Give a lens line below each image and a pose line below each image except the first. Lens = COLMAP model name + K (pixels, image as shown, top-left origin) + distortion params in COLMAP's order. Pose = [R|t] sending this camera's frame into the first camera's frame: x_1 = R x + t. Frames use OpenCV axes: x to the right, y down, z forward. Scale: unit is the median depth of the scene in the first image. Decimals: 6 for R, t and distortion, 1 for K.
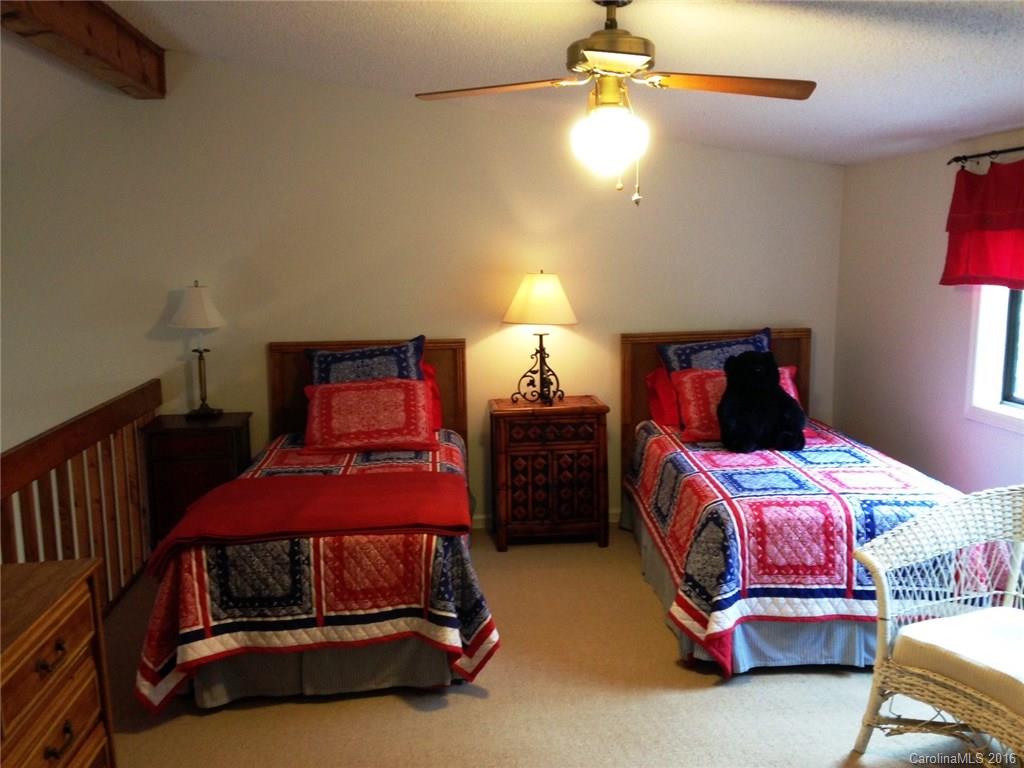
lens RADIAL K [[930.8, 0, 510.1], [0, 930.8, 383.0], [0, 0, 1]] dist [0.091010, 0.000000]
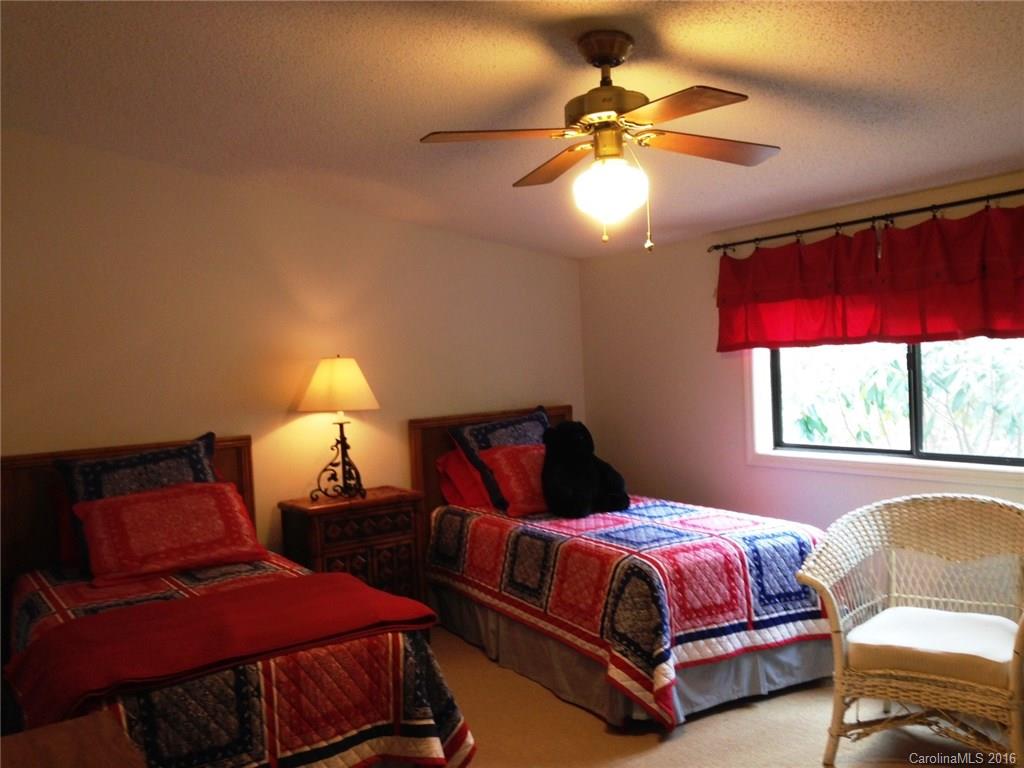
lens RADIAL K [[930.8, 0, 512.9], [0, 930.8, 382.8], [0, 0, 1]] dist [0.091010, 0.000000]
pose [[0.882164, -0.041684, 0.469094, -0.369048], [0.102269, 0.989262, -0.104416, 0.033285], [-0.459704, 0.140086, 0.876954, 0.143786]]
